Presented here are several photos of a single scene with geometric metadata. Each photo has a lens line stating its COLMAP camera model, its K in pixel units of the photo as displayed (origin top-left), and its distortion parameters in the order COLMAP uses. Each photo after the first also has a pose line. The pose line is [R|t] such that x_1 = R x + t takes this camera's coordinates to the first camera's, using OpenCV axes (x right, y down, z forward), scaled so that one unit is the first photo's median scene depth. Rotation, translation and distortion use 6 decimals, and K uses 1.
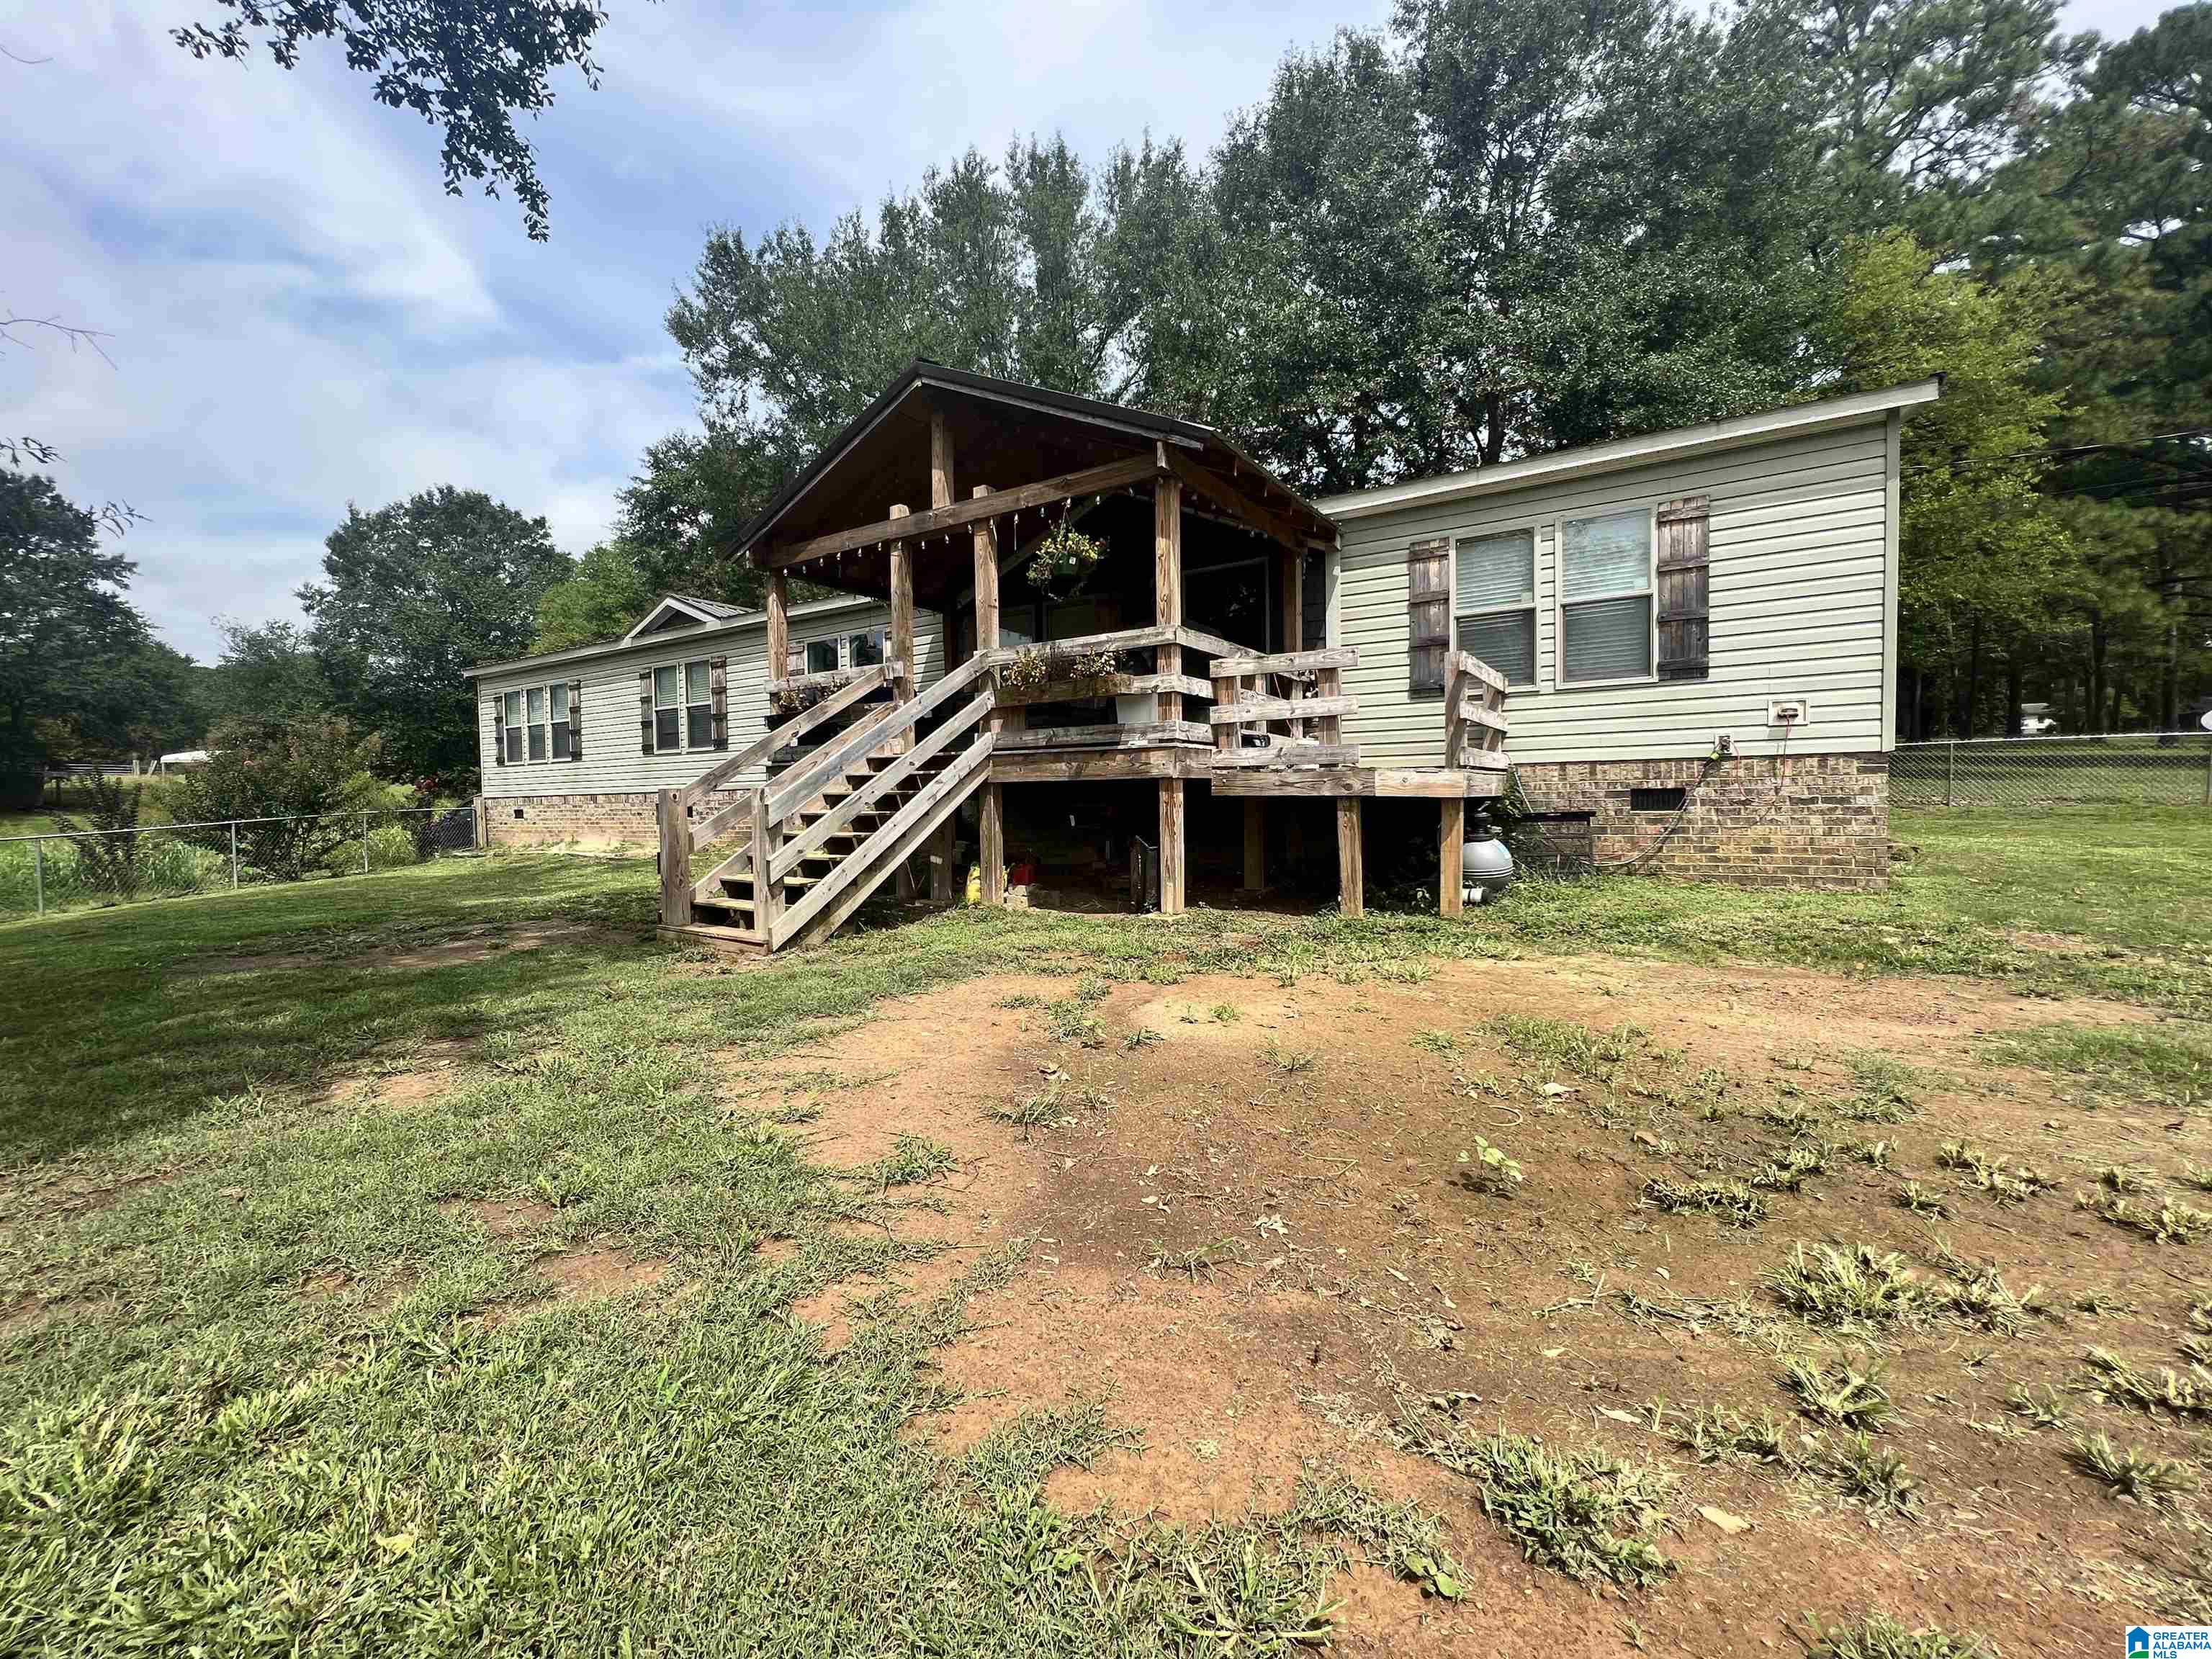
lens RADIAL K [[893.6, 0, 1106.0], [0, 893.6, 829.5], [0, 0, 1]] dist [-0.000941, 0.000669]
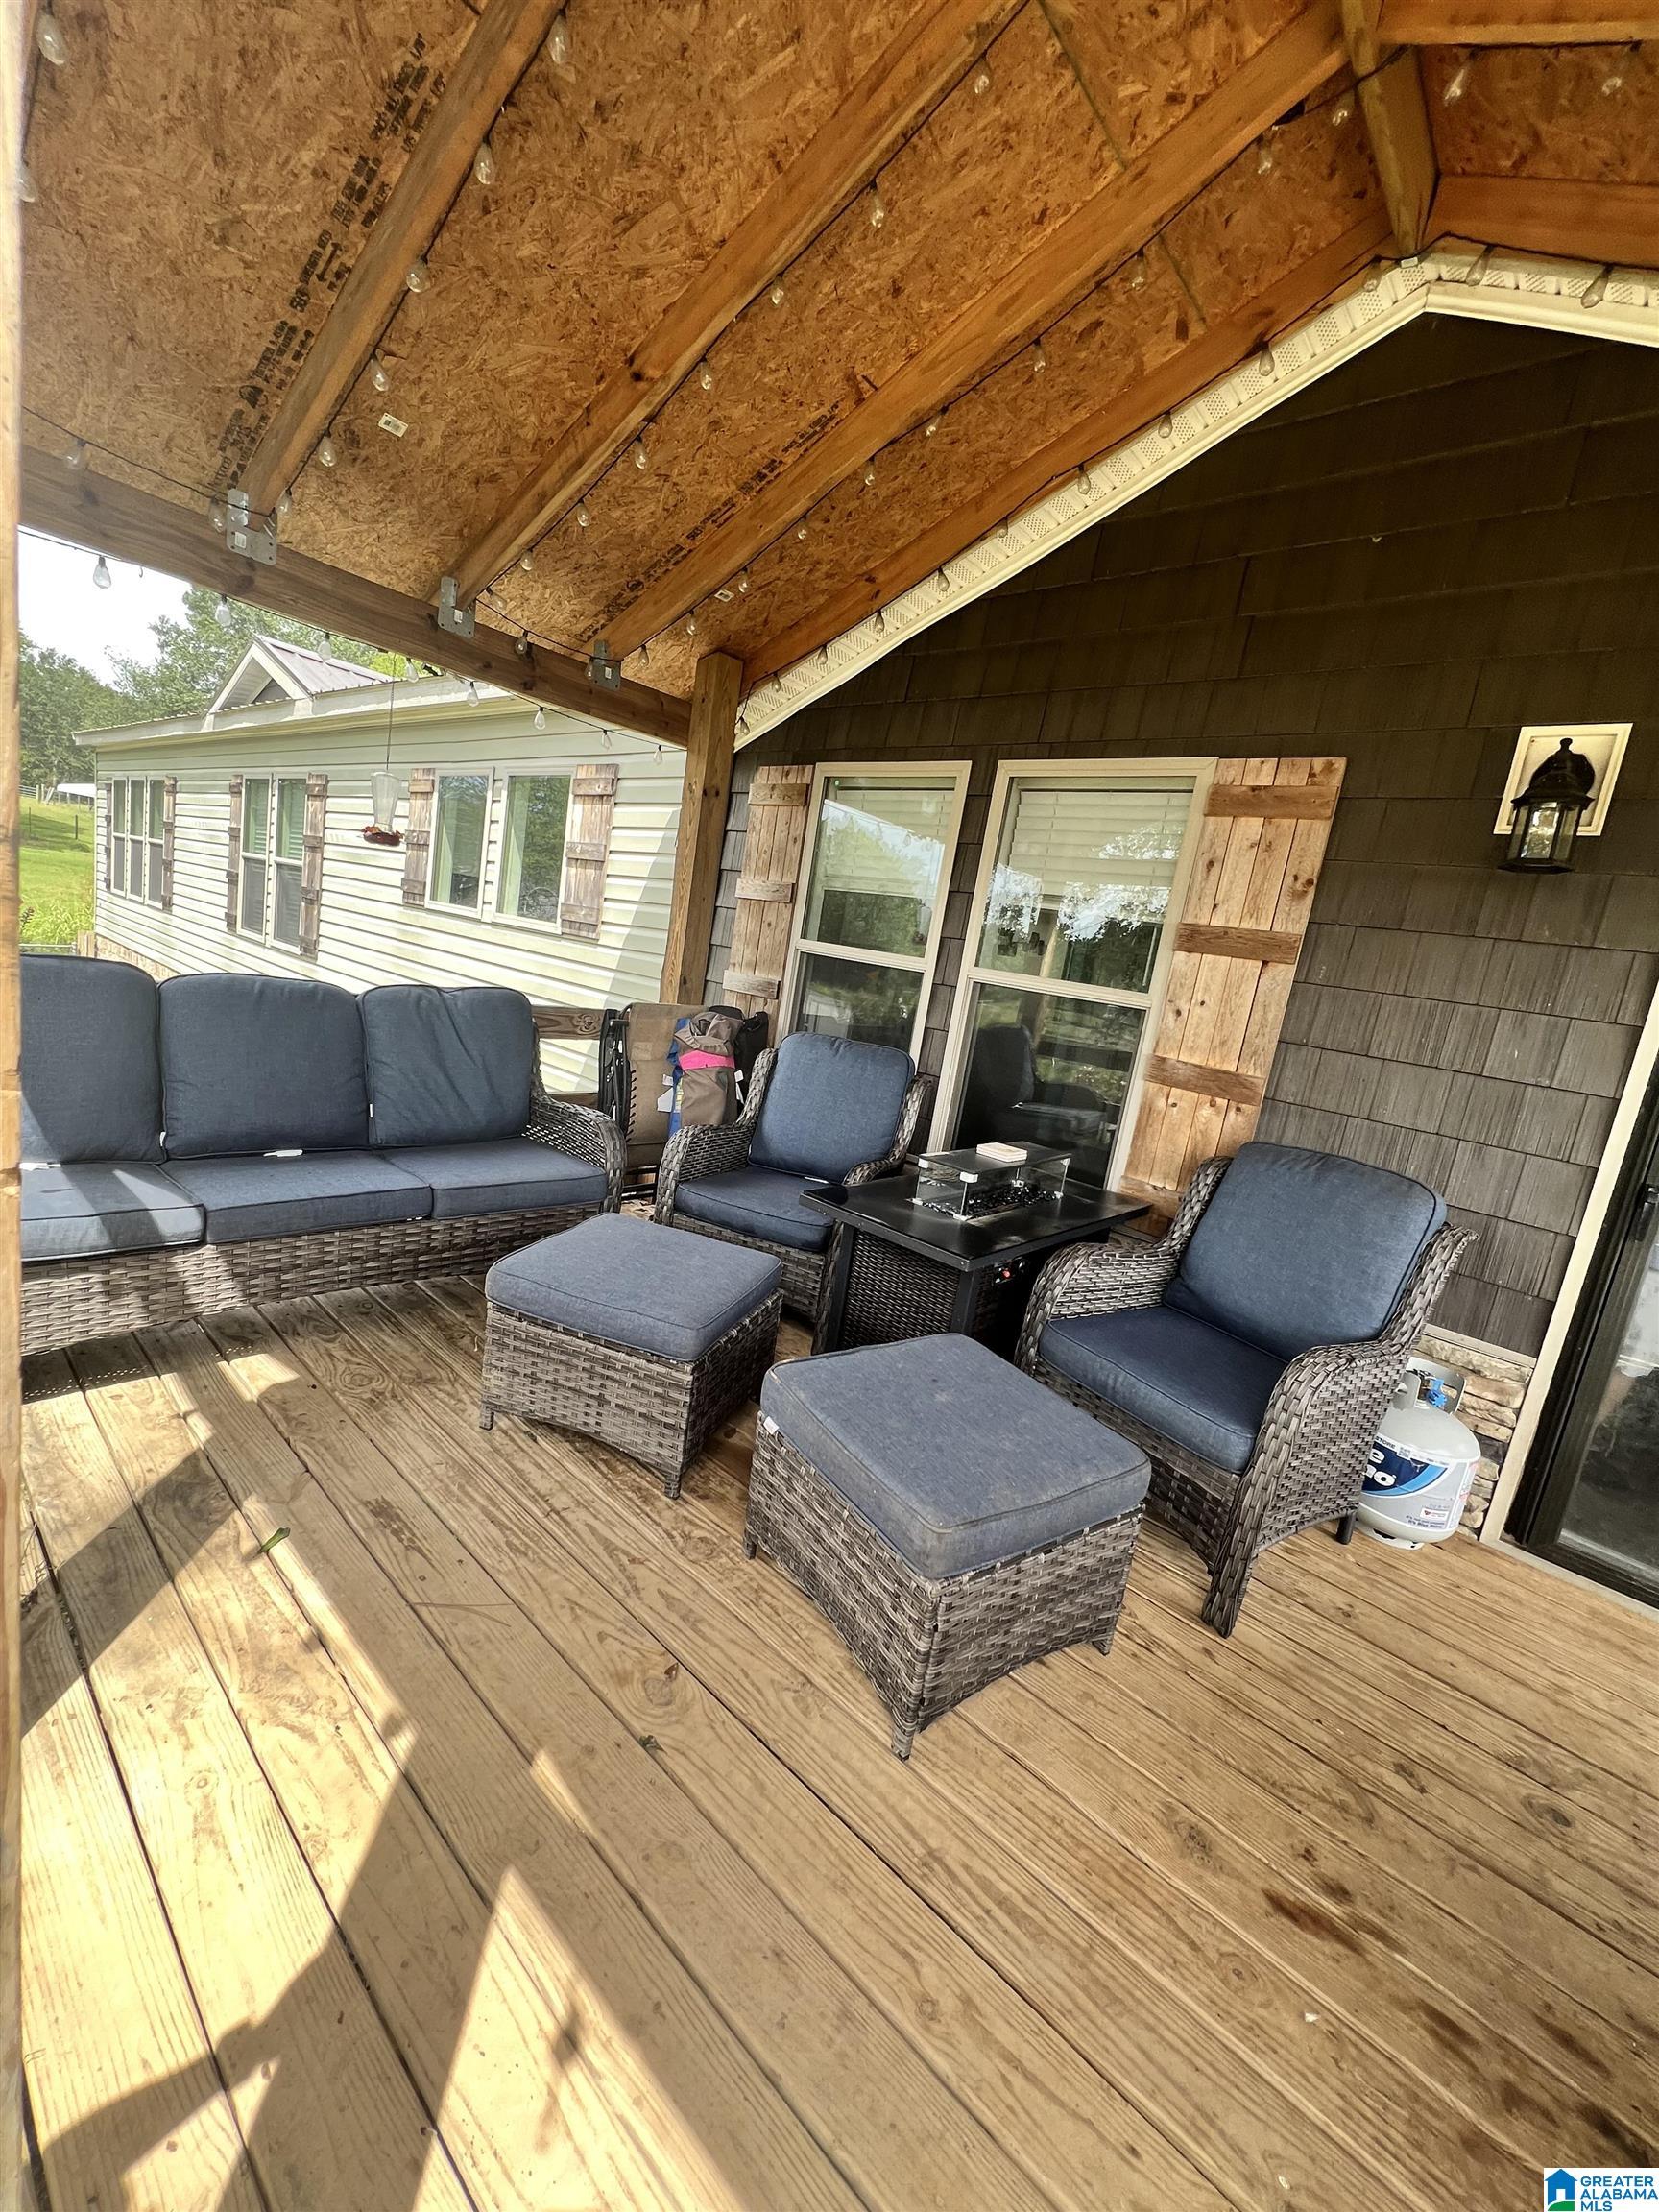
lens RADIAL K [[893.6, 0, 829.5], [0, 893.6, 1106.0], [0, 0, 1]] dist [-0.000941, 0.000669]
pose [[0.973278, 0.190751, -0.127846, -0.046563], [-0.171763, 0.974257, 0.146015, -0.129171], [0.152407, -0.120154, 0.980987, 0.501279]]
